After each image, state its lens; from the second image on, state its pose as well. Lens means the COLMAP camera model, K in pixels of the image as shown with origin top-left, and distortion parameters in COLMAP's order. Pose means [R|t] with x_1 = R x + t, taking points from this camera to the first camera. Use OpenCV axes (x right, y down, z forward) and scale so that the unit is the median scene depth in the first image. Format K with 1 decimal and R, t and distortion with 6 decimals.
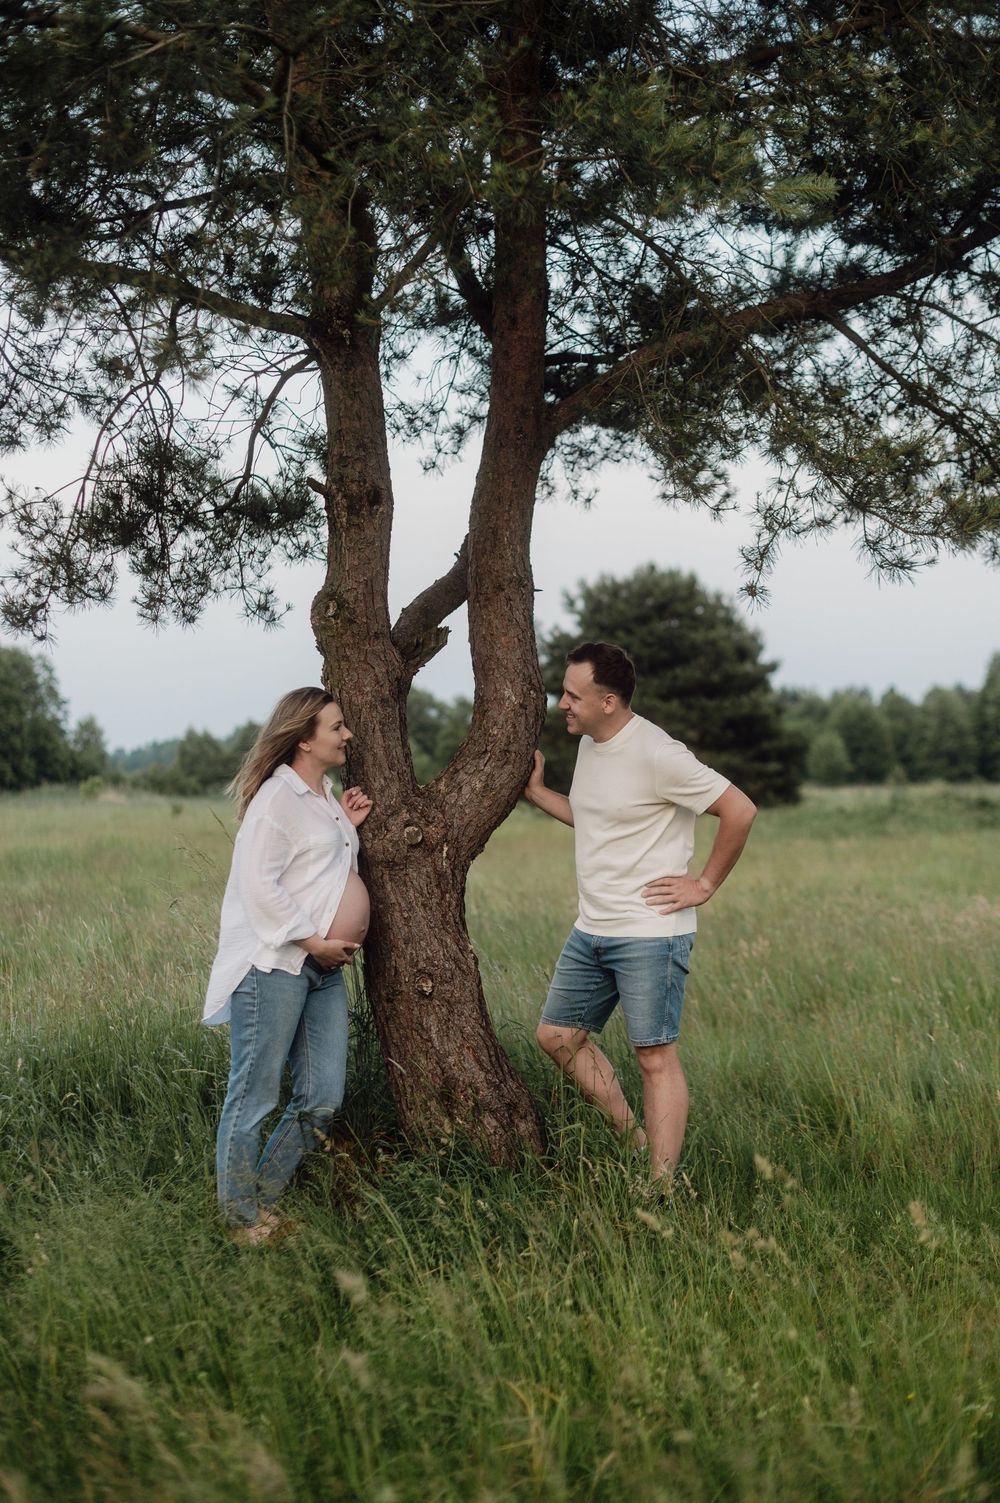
lens RADIAL K [[2138.1, 0, 500.0], [0, 2138.1, 751.5], [0, 0, 1]] dist [0.138610, 0.010718]
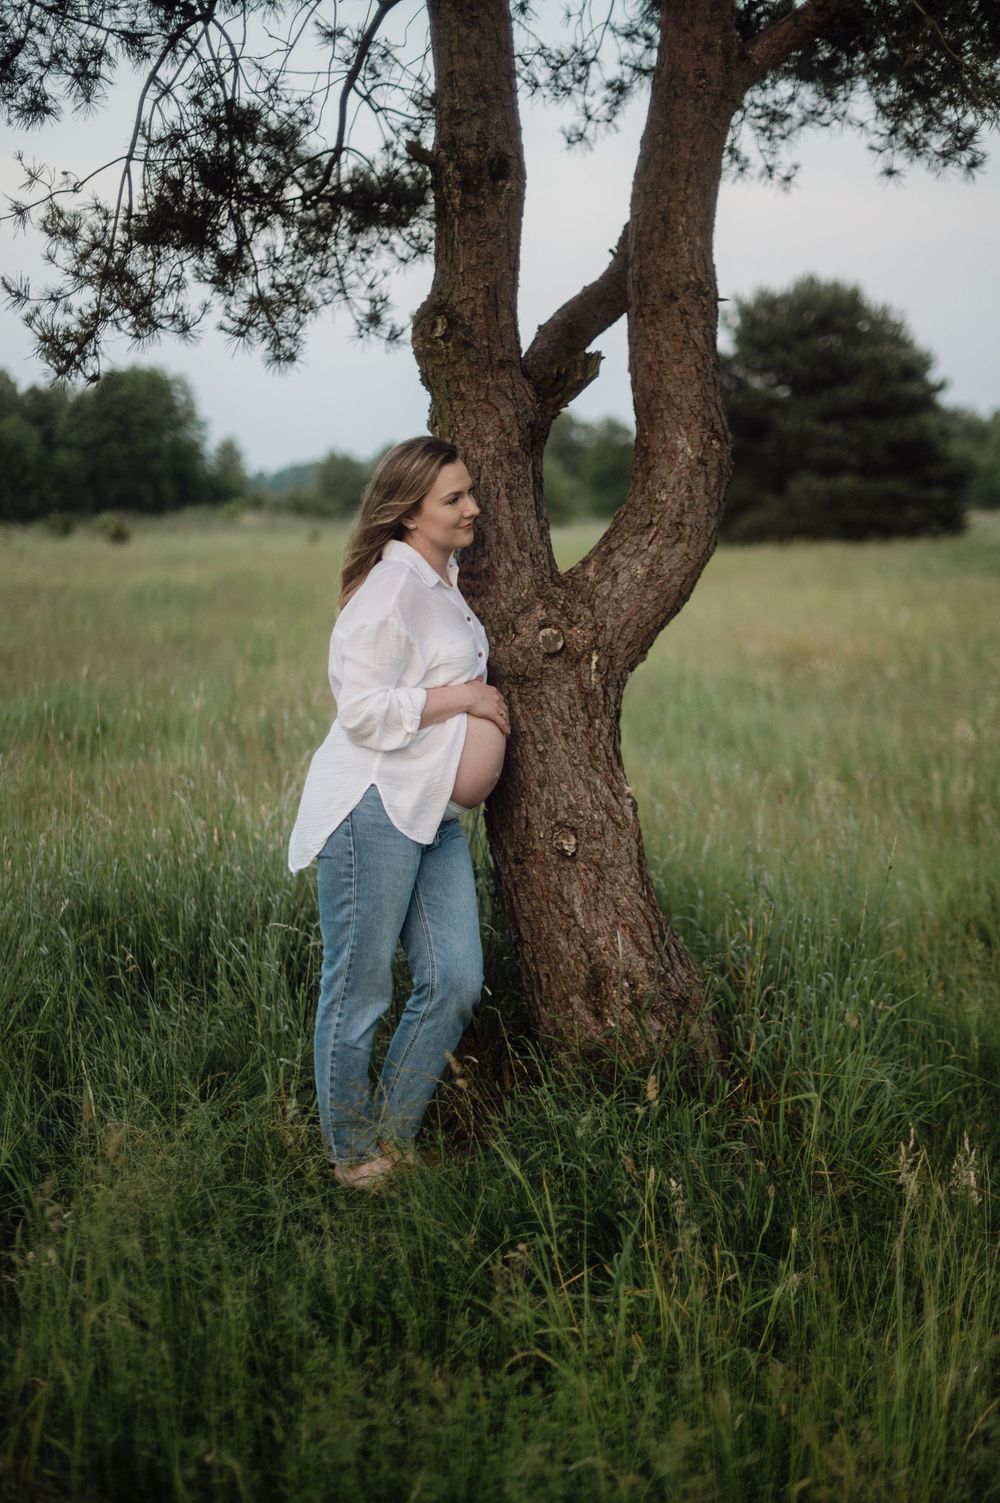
lens RADIAL K [[2073.3, 0, 500.0], [0, 2073.3, 751.5], [0, 0, 1]] dist [-0.041243, 0.456310]
pose [[0.997634, 0.010011, -0.068016, -0.008778], [-0.000649, 0.990670, 0.136285, -0.018942], [0.068745, -0.135918, 0.988332, 0.274630]]
